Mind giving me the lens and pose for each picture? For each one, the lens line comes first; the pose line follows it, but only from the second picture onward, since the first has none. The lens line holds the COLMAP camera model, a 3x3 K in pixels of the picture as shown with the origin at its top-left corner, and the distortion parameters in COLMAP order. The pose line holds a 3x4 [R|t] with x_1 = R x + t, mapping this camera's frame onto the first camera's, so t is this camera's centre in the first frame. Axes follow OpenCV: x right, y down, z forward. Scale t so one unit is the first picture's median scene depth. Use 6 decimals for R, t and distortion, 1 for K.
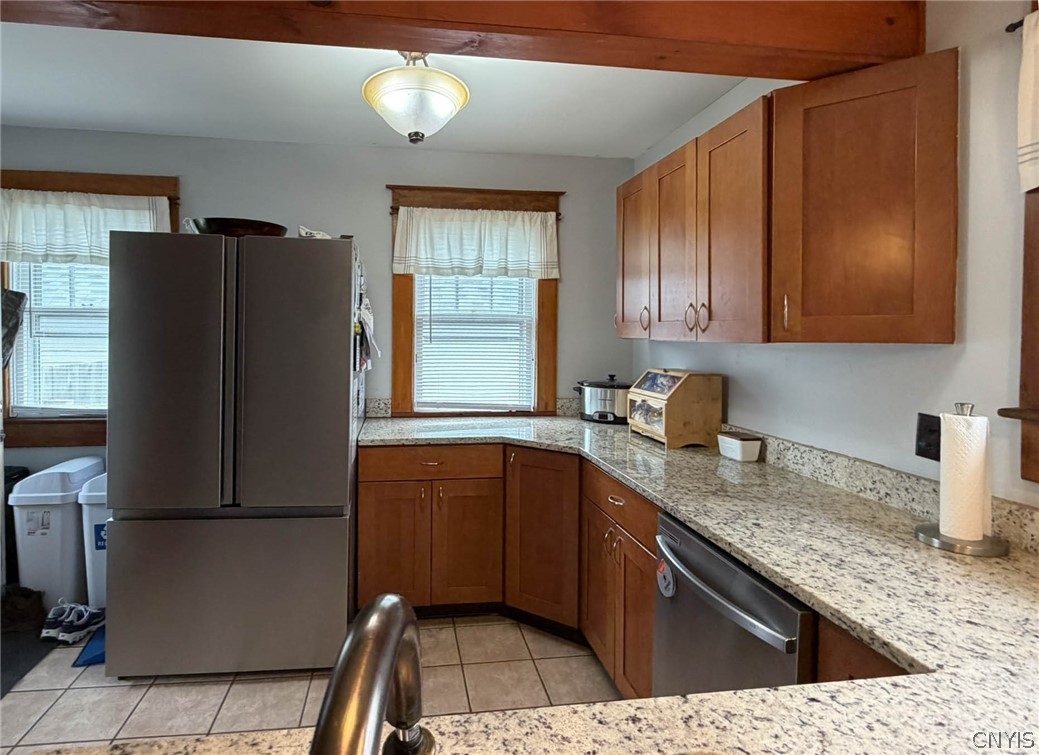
lens RADIAL K [[569.9, 0, 451.0], [0, 569.9, 343.1], [0, 0, 1]] dist [-0.003297, -0.001181]
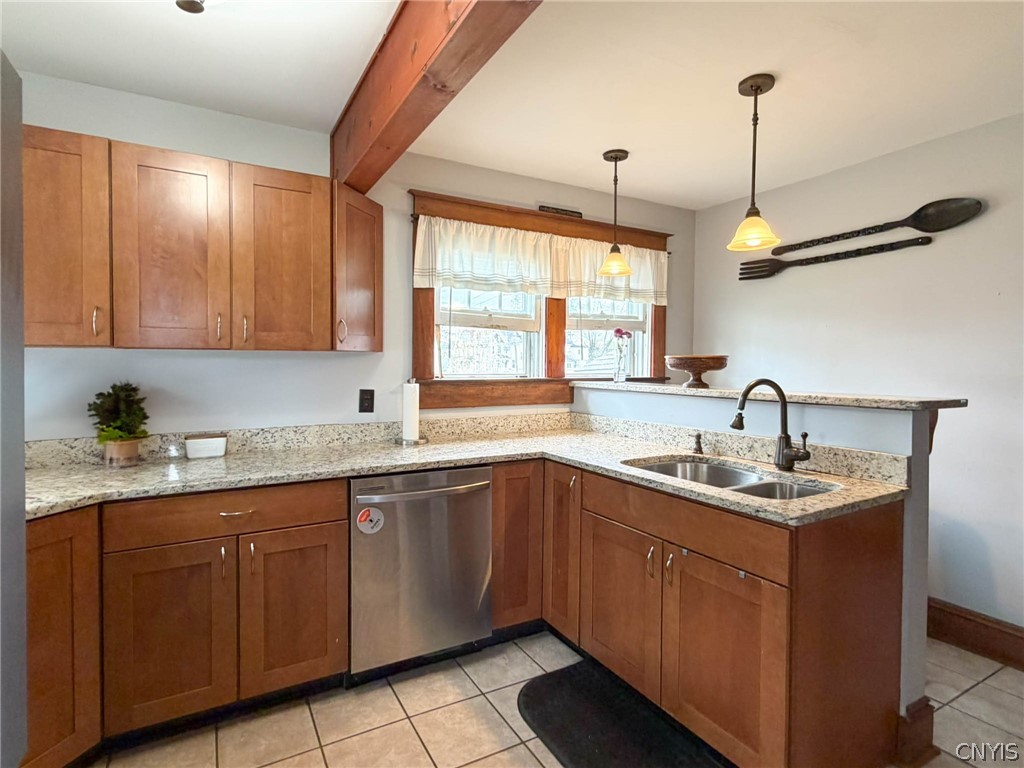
lens RADIAL K [[529.8, 0, 509.0], [0, 529.8, 371.4], [0, 0, 1]] dist [-0.000745, -0.000447]
pose [[-0.400409, -0.020888, 0.916098, -0.610234], [0.008814, 0.999606, 0.026645, 0.014093], [-0.916294, 0.018743, -0.400068, 0.795873]]
